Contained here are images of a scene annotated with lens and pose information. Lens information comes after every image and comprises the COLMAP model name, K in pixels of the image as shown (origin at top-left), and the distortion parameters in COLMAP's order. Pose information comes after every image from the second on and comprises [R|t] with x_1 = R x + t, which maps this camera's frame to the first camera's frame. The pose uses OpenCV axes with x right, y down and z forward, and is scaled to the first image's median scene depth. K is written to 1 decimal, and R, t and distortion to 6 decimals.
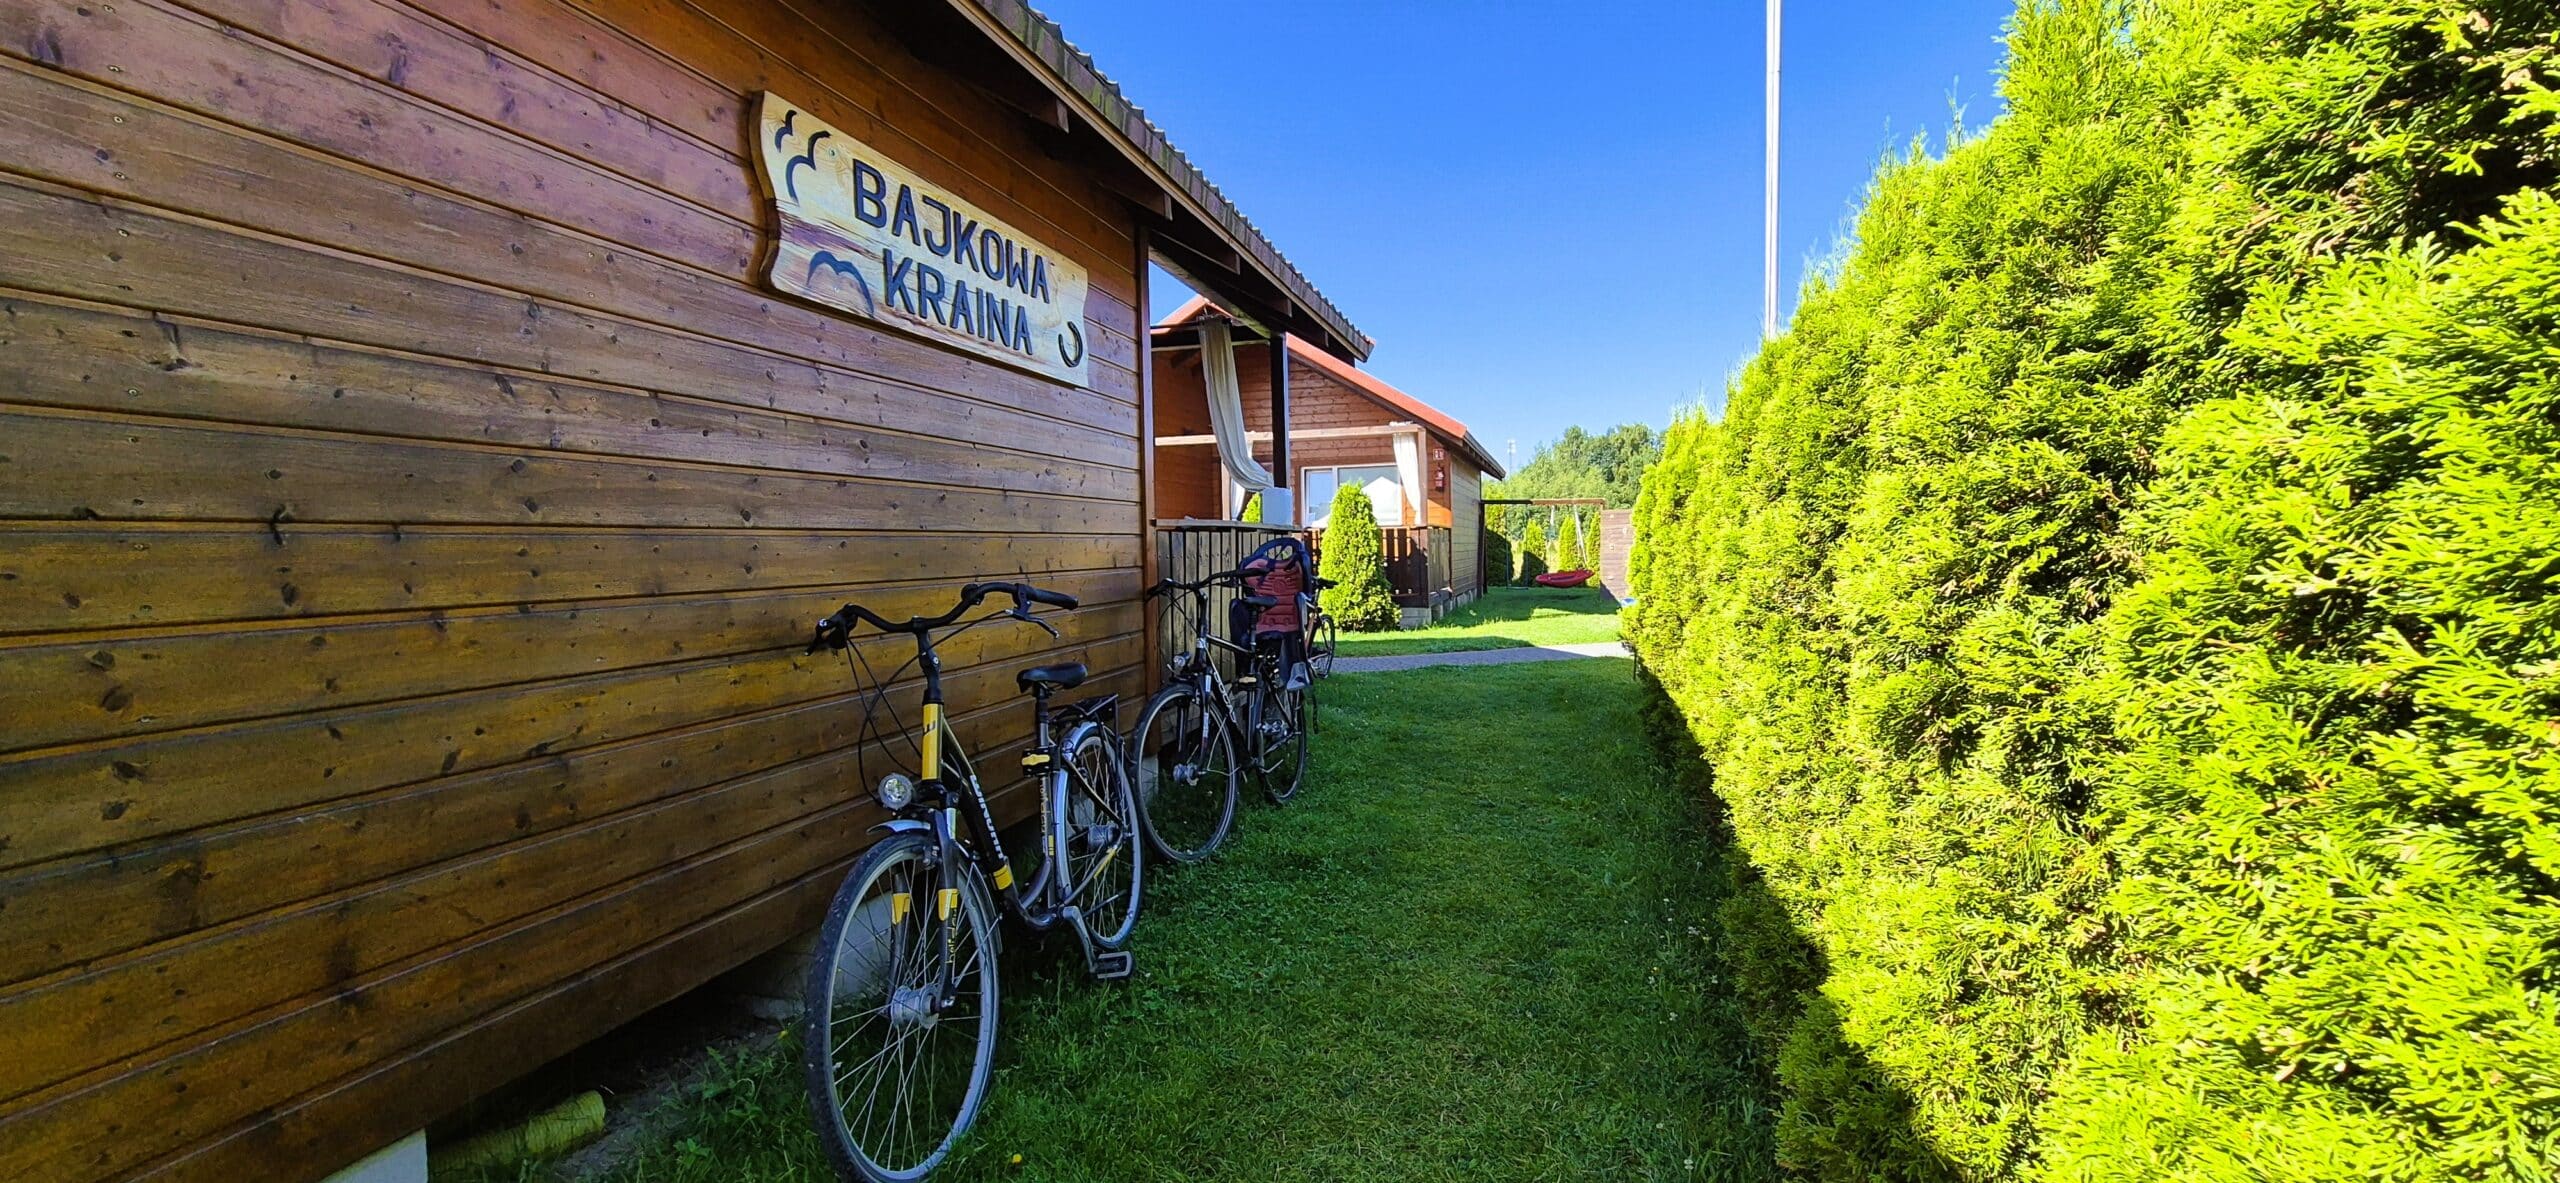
lens RADIAL K [[1067.4, 0, 1289.4], [0, 1067.4, 582.0], [0, 0, 1]] dist [-0.005035, 0.000047]
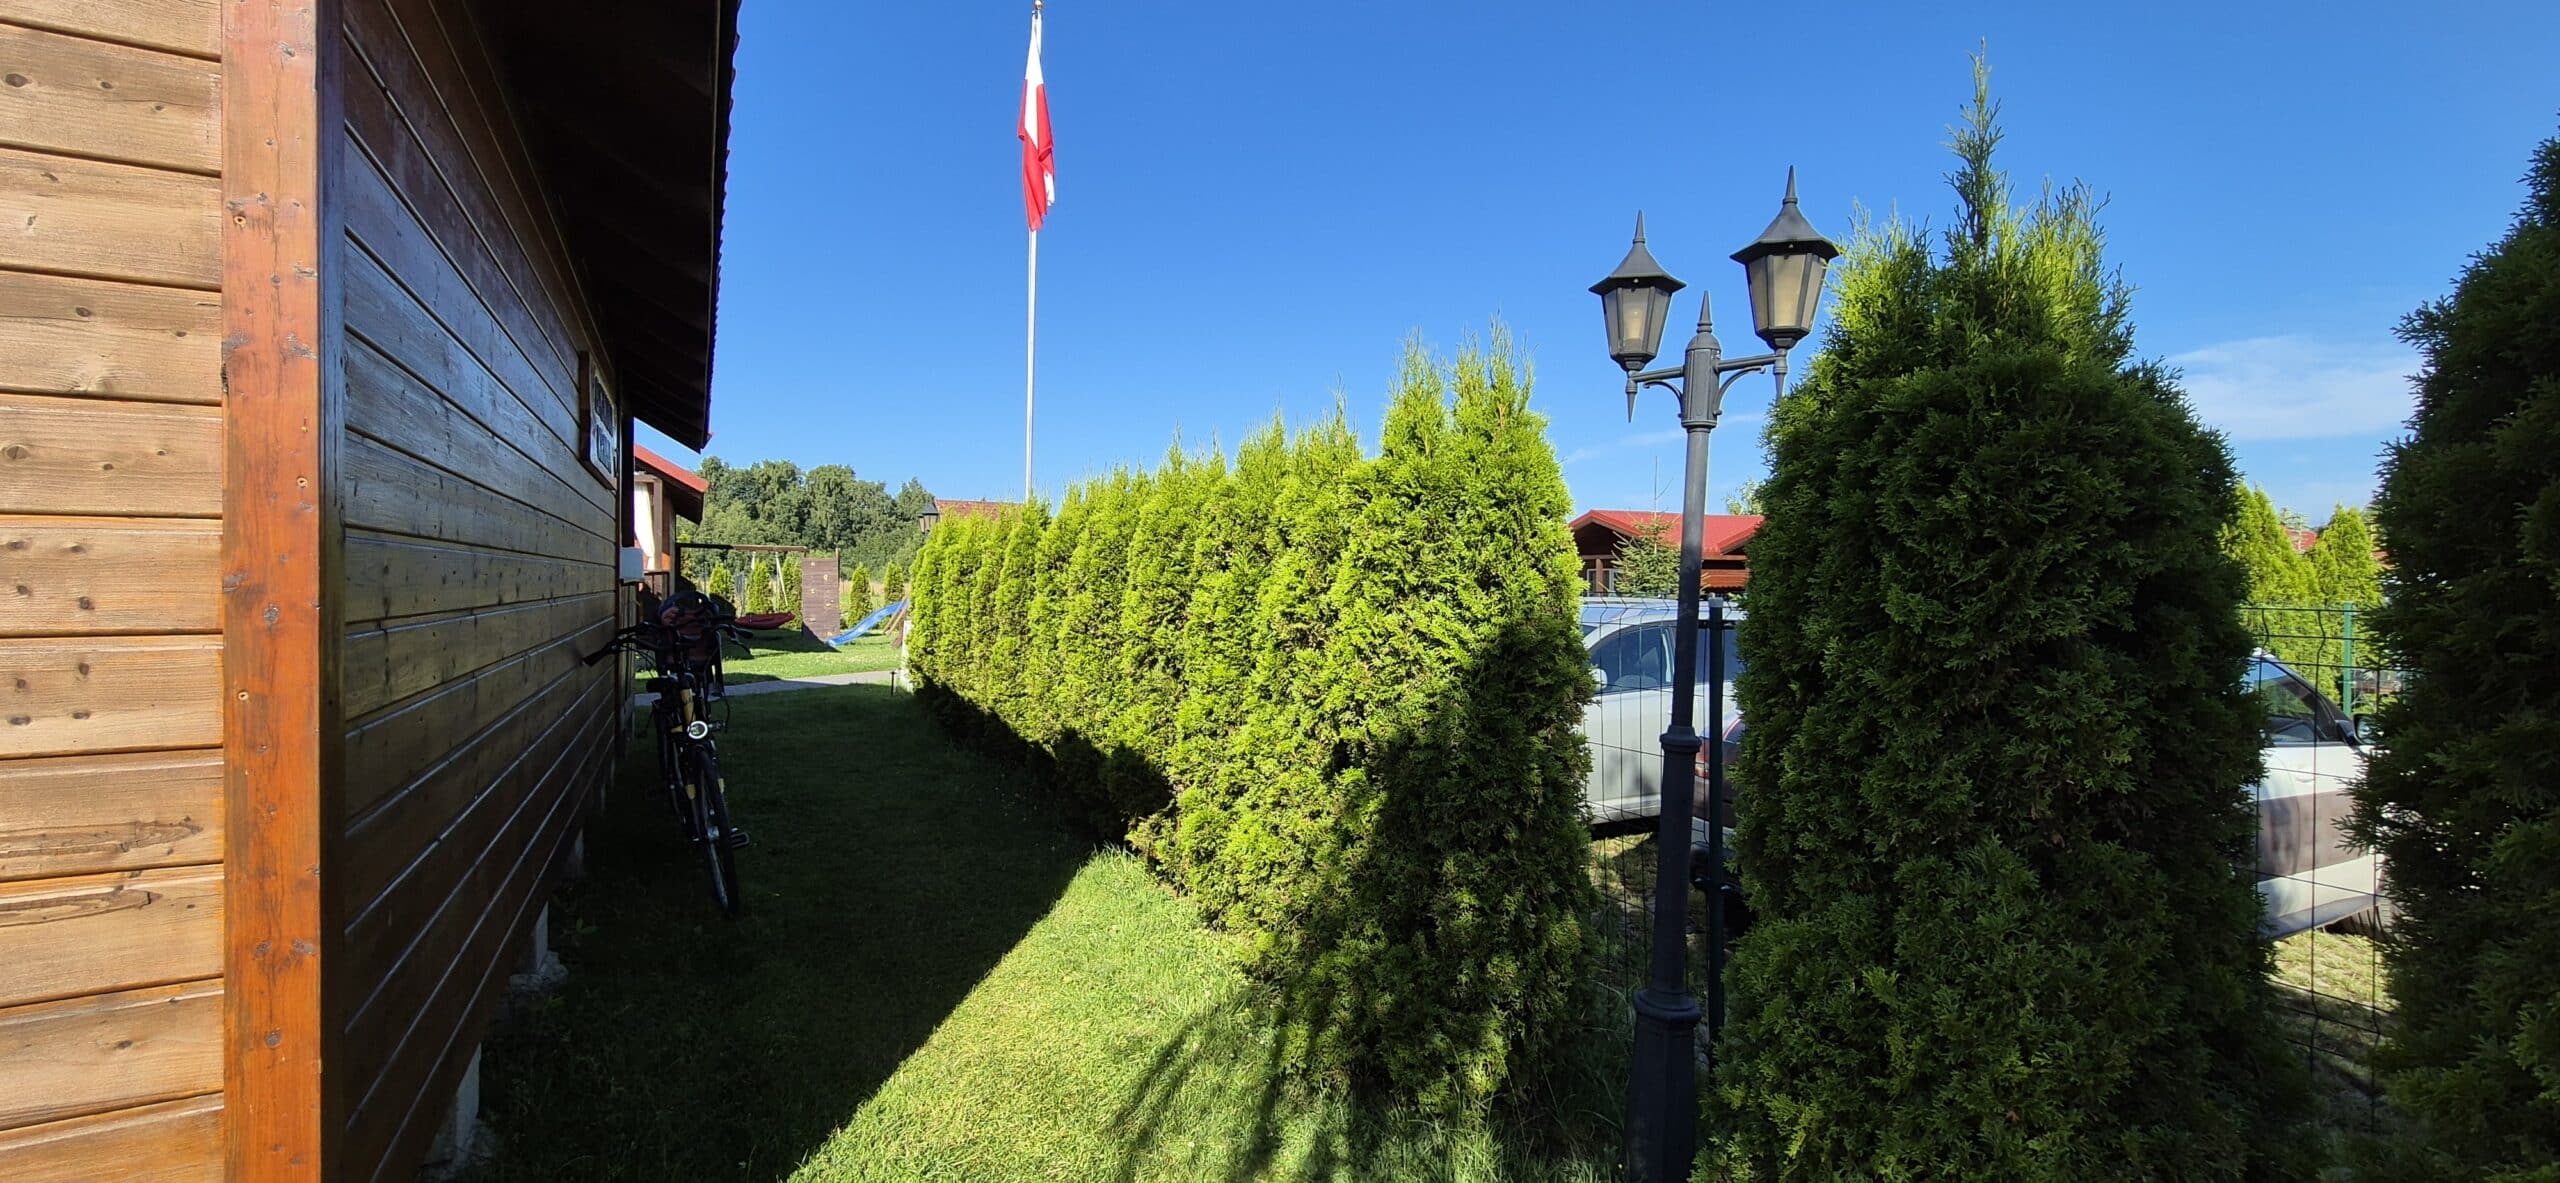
lens RADIAL K [[1067.4, 0, 1283.0], [0, 1067.4, 589.5], [0, 0, 1]] dist [-0.005035, 0.000047]
pose [[0.726045, 0.014470, 0.687495, -1.725581], [0.007299, 0.999560, -0.028746, -0.001168], [-0.687609, 0.025889, 0.725620, -2.183690]]
